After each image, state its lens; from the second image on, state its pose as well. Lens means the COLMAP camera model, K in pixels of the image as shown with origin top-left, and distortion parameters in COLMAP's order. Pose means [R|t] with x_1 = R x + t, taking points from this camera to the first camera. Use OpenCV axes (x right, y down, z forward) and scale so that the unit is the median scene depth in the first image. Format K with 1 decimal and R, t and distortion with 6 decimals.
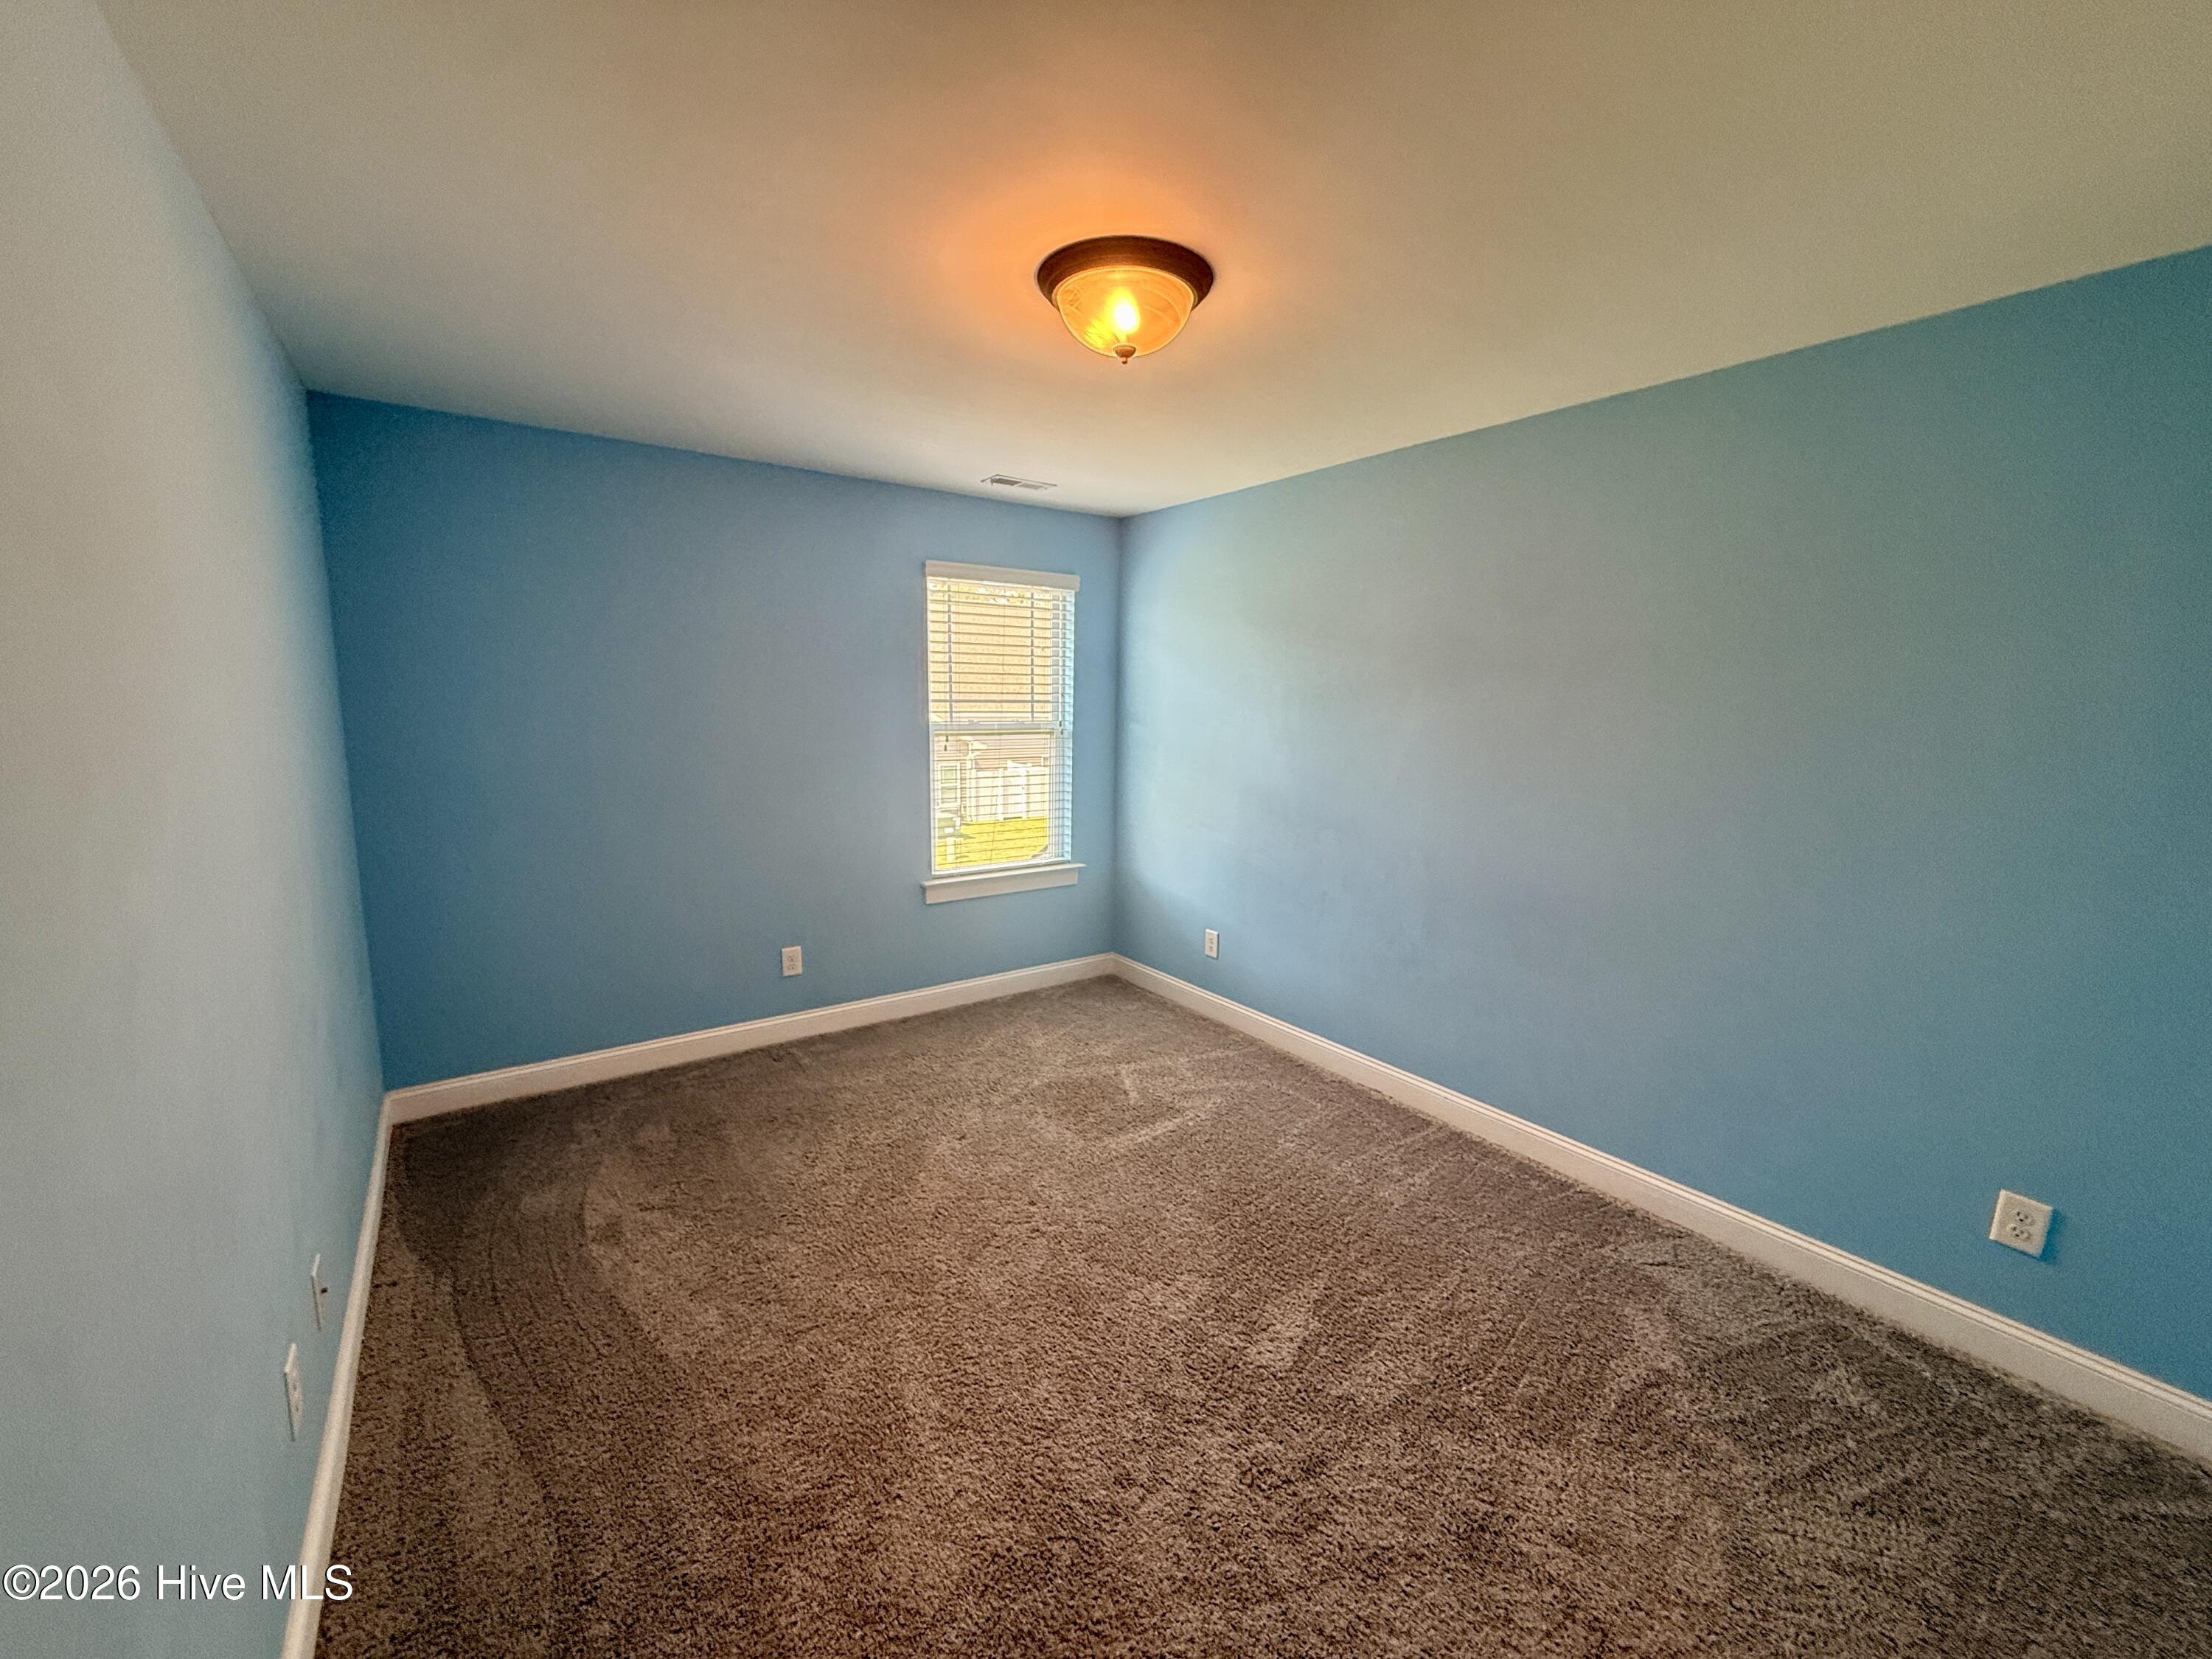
lens RADIAL K [[882.2, 0, 1106.0], [0, 882.2, 829.5], [0, 0, 1]] dist [-0.001357, -0.000073]
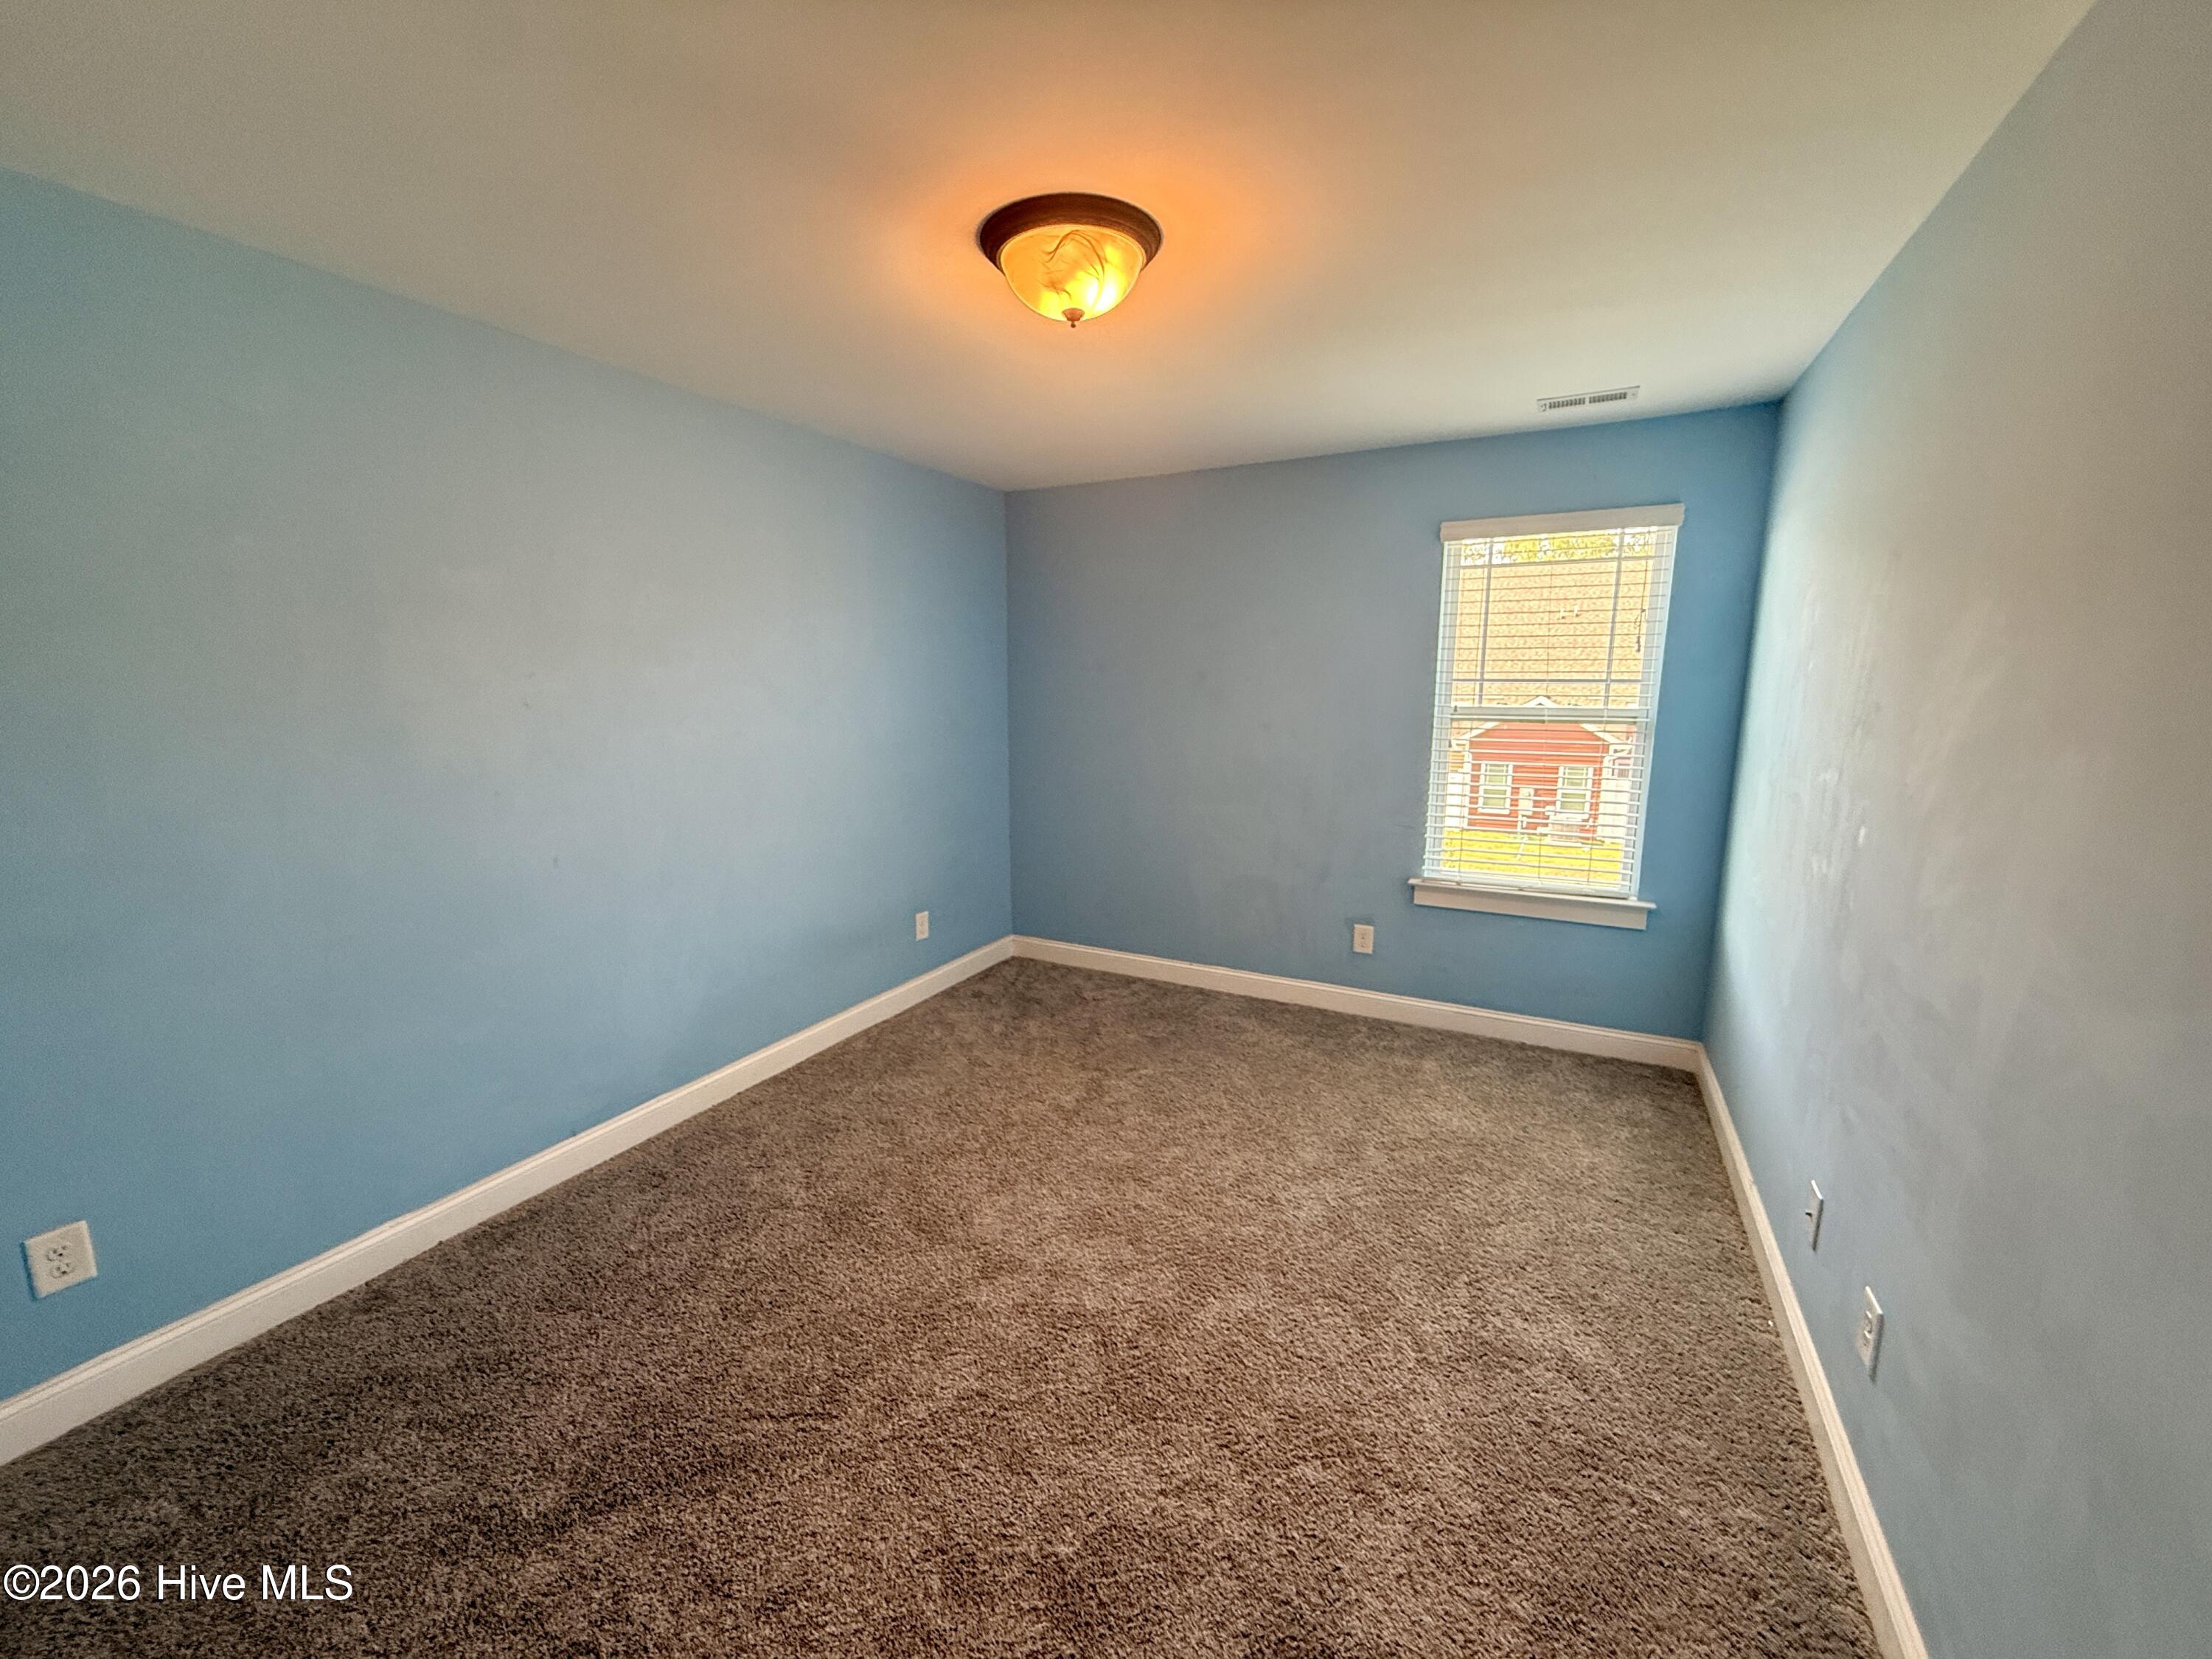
lens RADIAL K [[882.2, 0, 1106.0], [0, 882.2, 829.5], [0, 0, 1]] dist [-0.001357, -0.000073]
pose [[0.472136, 0.144508, -0.869601, 0.414651], [-0.124716, 0.987500, 0.096387, -0.039110], [0.872659, 0.062946, 0.484256, 0.267949]]
